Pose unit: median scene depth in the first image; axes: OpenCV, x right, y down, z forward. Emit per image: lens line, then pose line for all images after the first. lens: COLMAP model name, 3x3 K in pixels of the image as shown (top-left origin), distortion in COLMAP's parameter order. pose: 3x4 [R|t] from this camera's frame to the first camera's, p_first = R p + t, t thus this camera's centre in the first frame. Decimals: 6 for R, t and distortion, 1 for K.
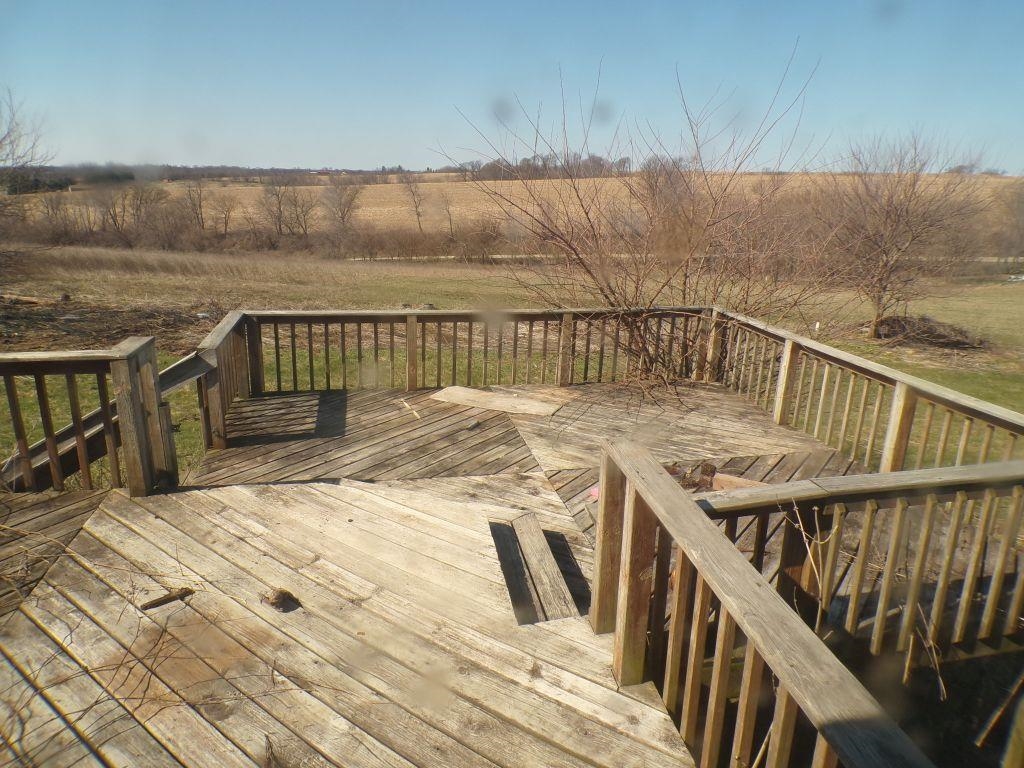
lens RADIAL K [[689.0, 0, 508.8], [0, 689.0, 381.5], [0, 0, 1]] dist [-0.038016, 0.008634]
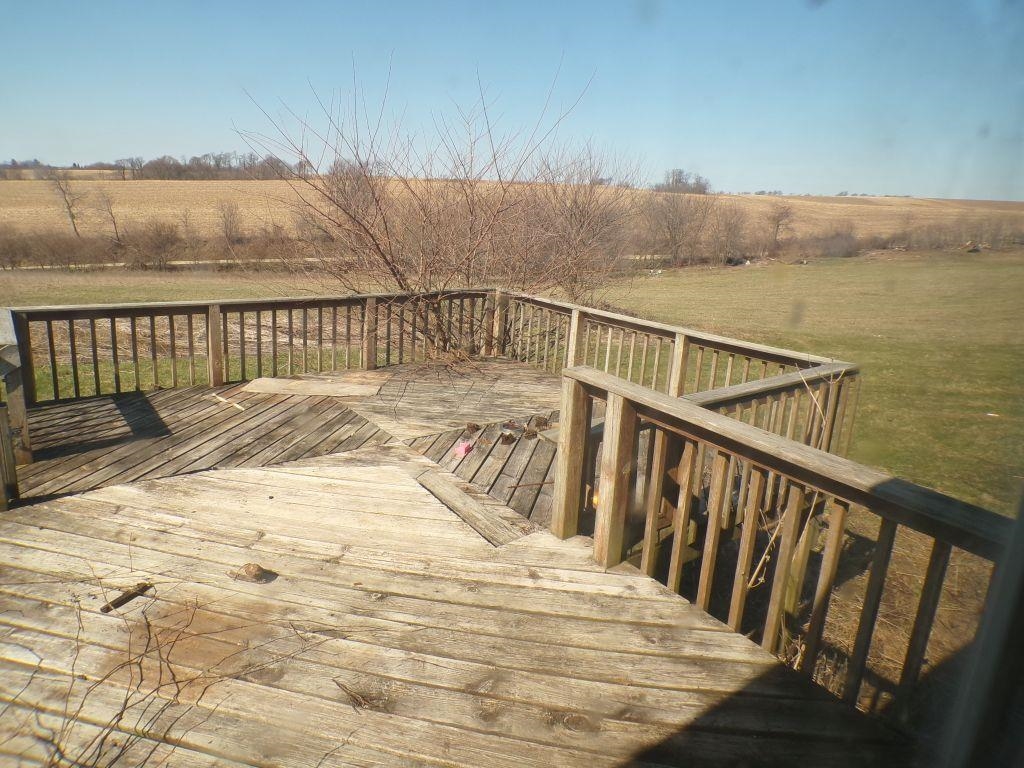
lens RADIAL K [[689.0, 0, 508.8], [0, 689.0, 381.5], [0, 0, 1]] dist [-0.038016, 0.008634]
pose [[0.900902, -0.086765, 0.425260, -0.204948], [0.089954, 0.995866, 0.012621, 0.035803], [-0.424597, 0.026884, 0.904983, -0.016354]]
